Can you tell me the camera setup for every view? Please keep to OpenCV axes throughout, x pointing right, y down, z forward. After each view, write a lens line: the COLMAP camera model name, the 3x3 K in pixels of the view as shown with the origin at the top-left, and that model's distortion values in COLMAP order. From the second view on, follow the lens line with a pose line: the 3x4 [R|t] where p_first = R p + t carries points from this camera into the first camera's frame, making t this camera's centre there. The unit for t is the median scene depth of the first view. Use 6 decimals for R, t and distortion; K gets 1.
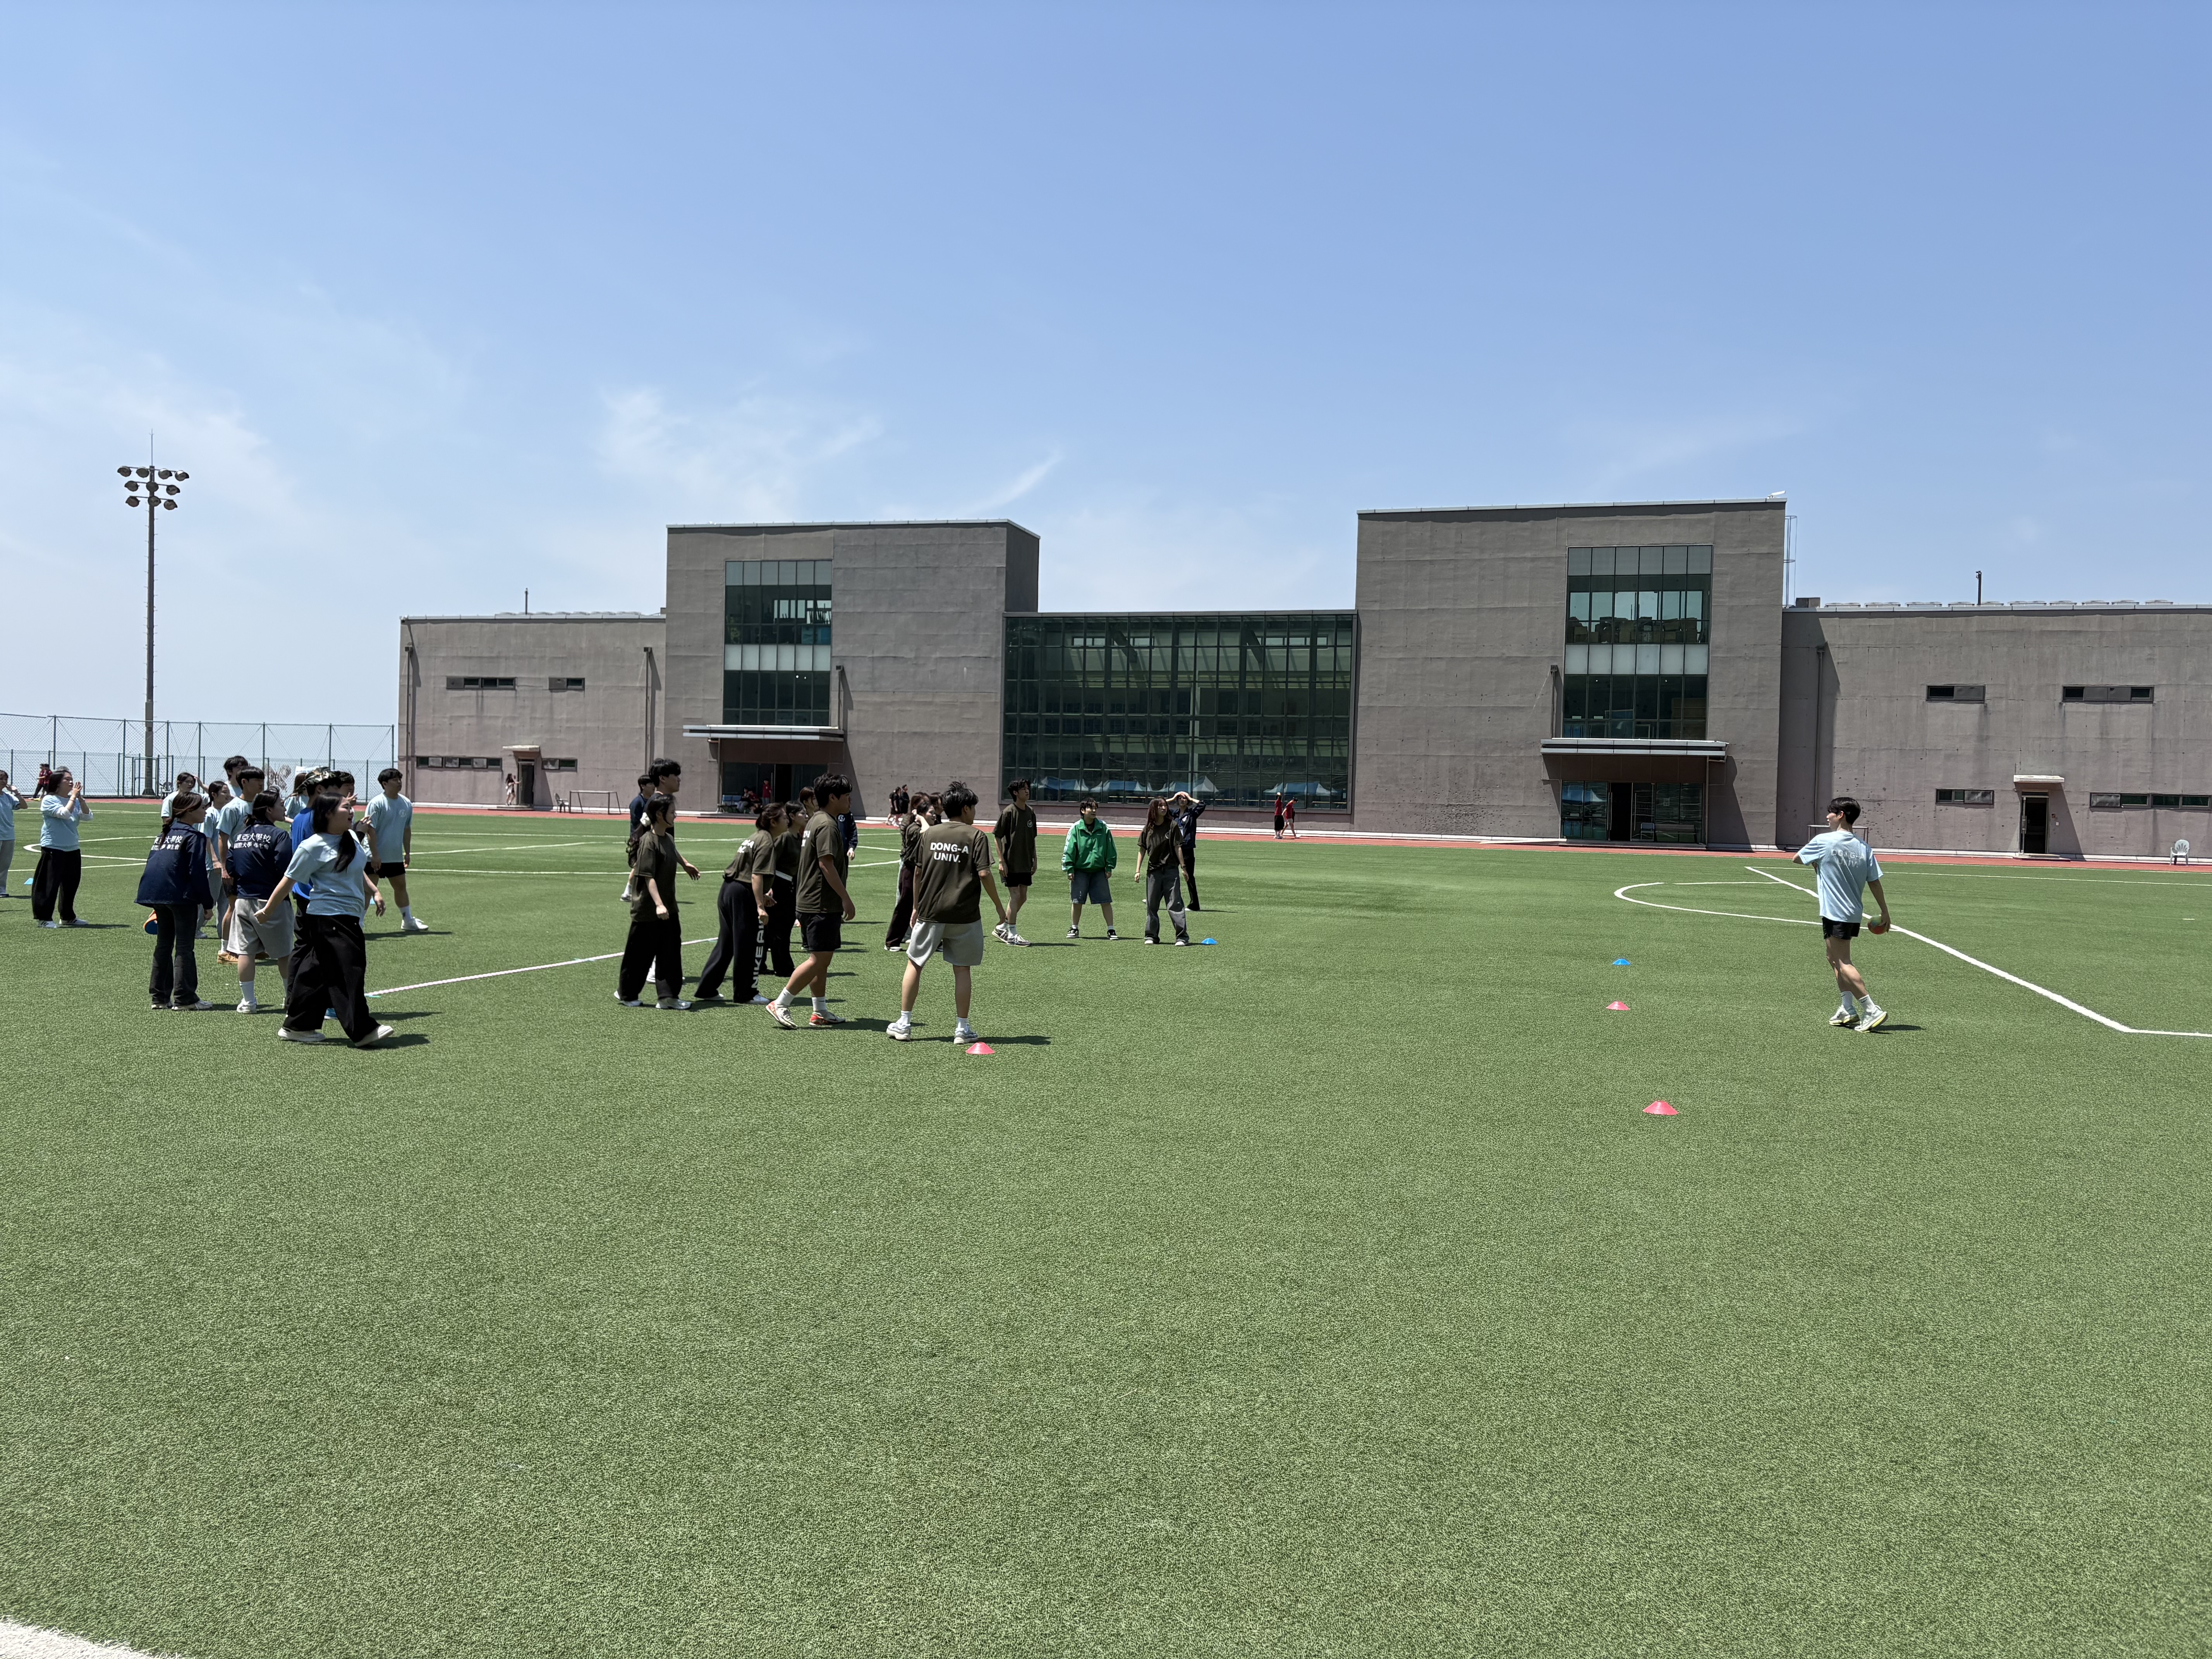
lens RADIAL K [[1701.0, 0, 1133.7], [0, 1701.0, 822.3], [0, 0, 1]] dist [0.056160, -0.064567]
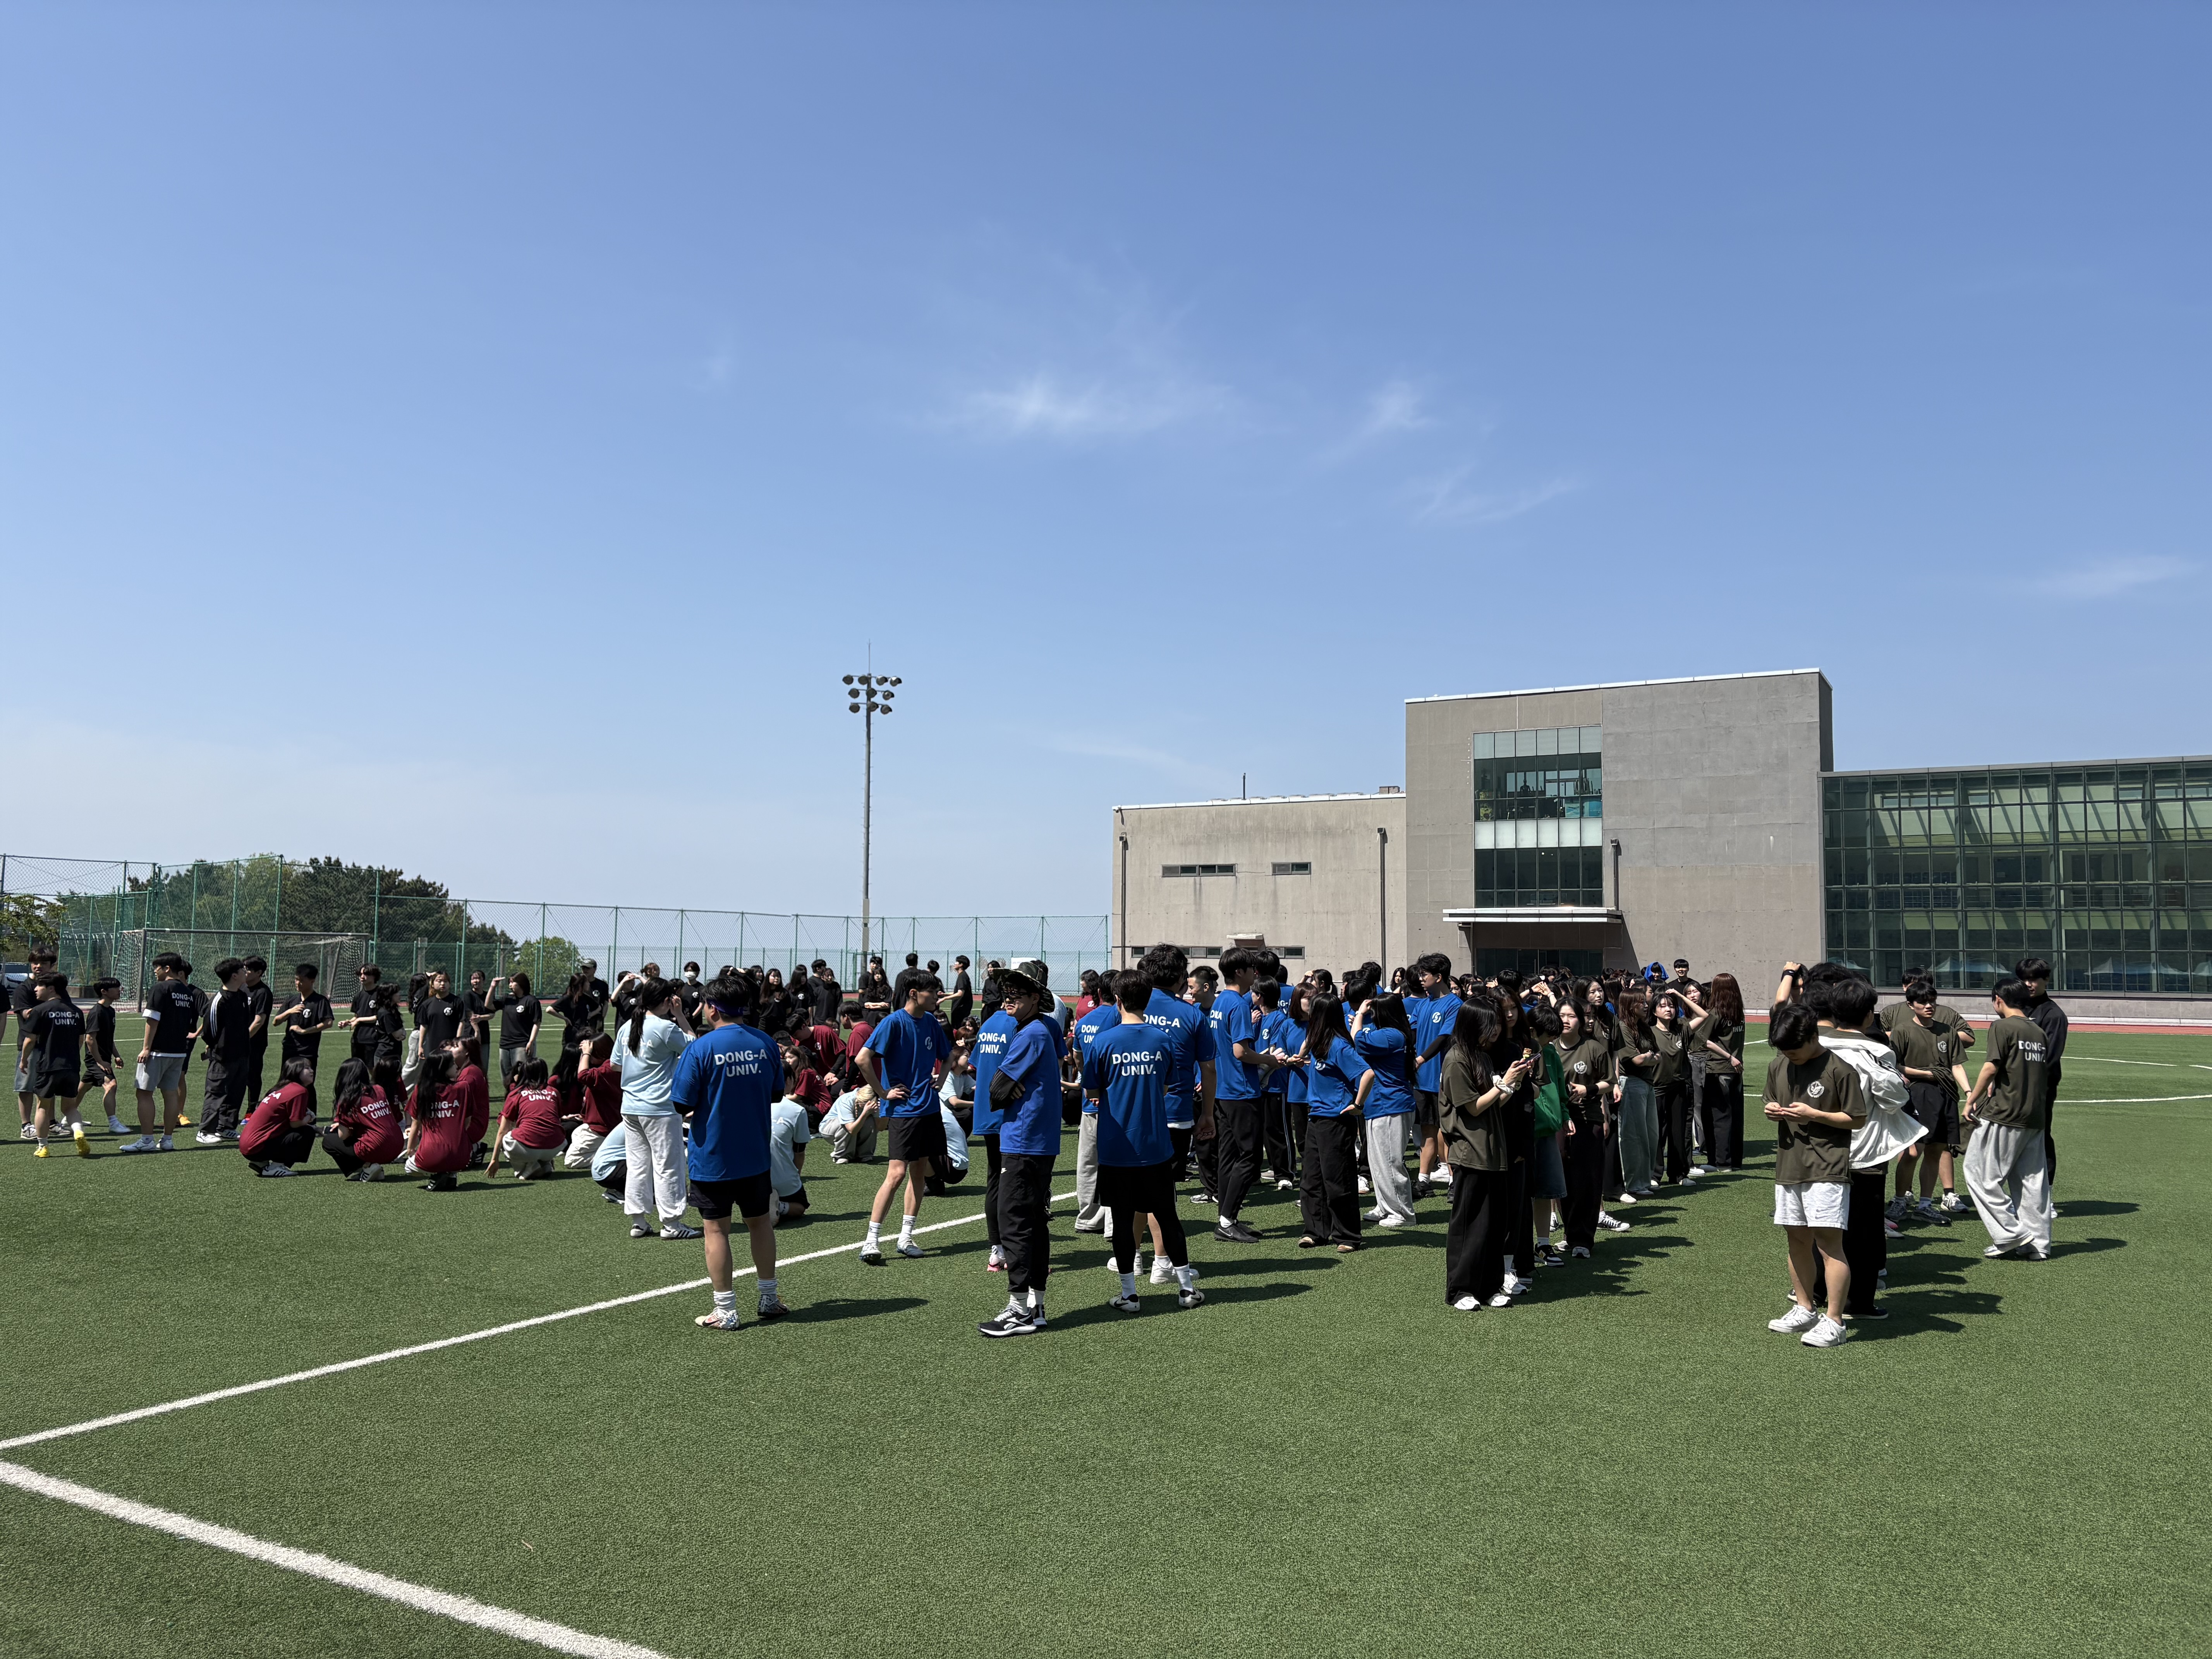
lens RADIAL K [[1701.0, 0, 1101.0], [0, 1701.0, 809.5], [0, 0, 1]] dist [0.056160, -0.064567]
pose [[0.968937, -0.037386, -0.244466, -0.212563], [0.009775, 0.993524, -0.113198, -0.007206], [0.247115, 0.107292, 0.963028, 0.052739]]
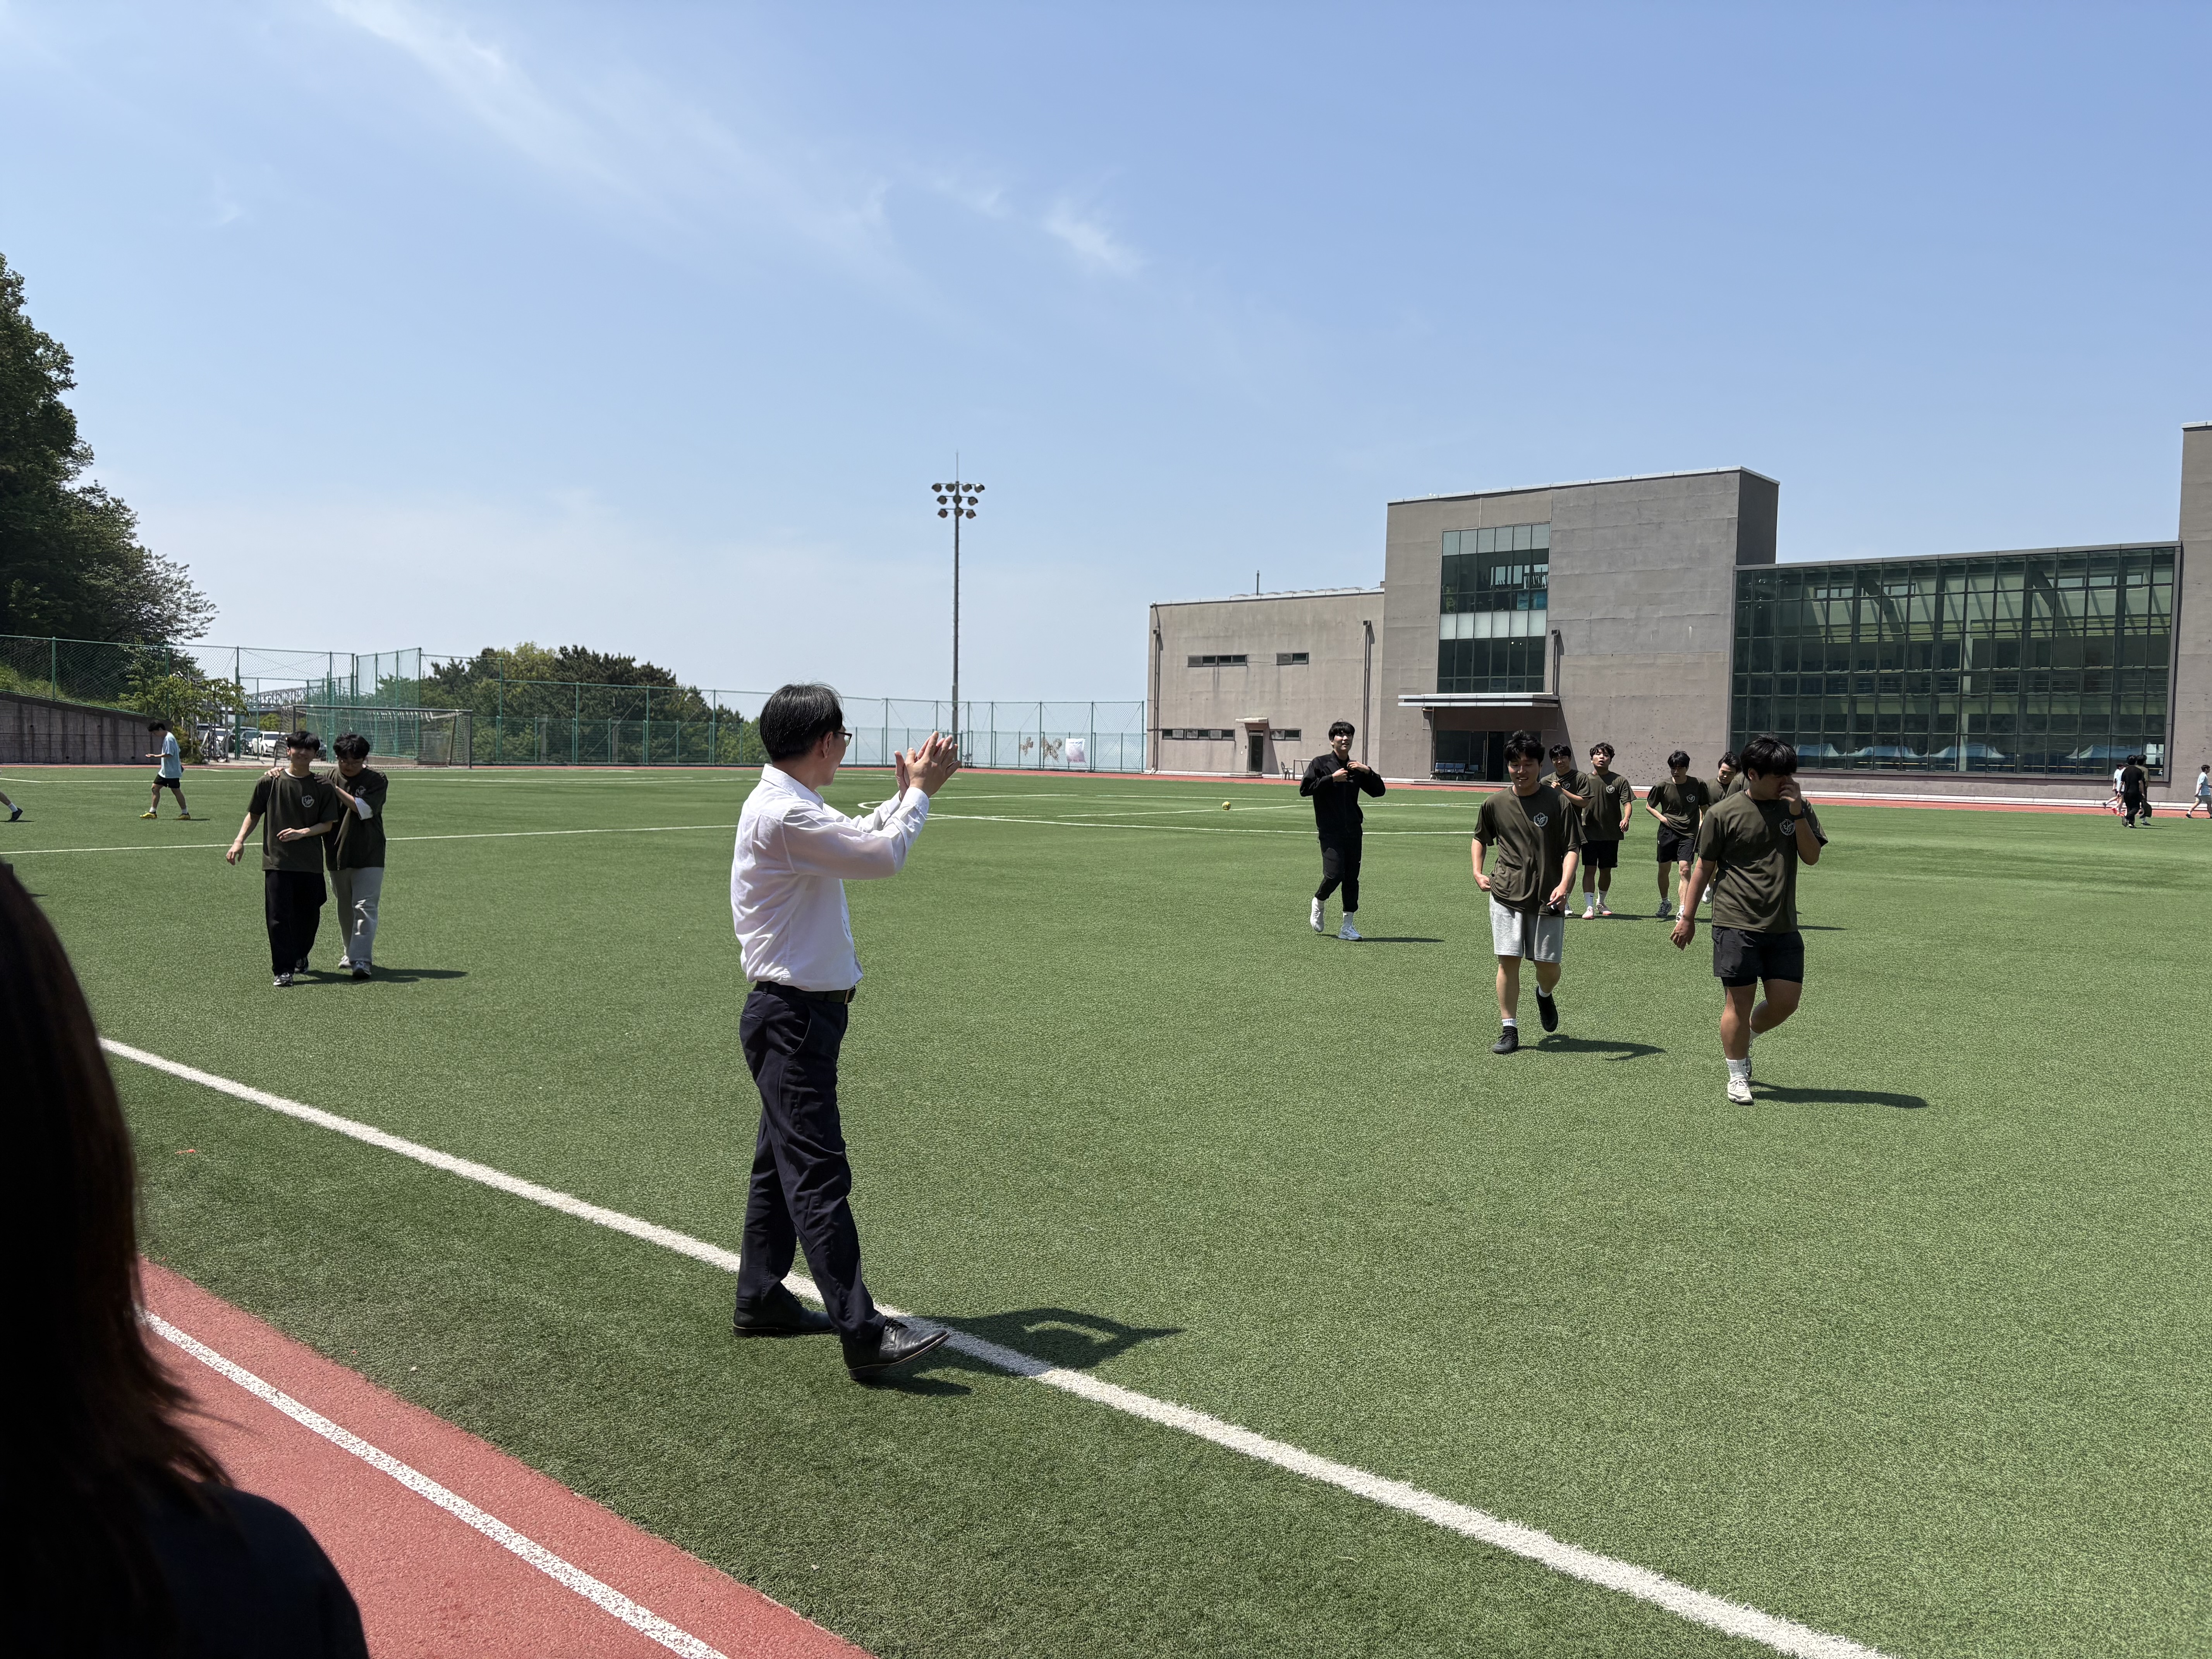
lens RADIAL K [[1701.0, 0, 1089.2], [0, 1701.0, 839.1], [0, 0, 1]] dist [0.056160, -0.064567]
pose [[0.903312, 0.016128, -0.428681, 0.009139], [-0.004159, 0.999575, 0.028843, 0.001197], [0.428964, -0.024272, 0.902995, -0.009042]]
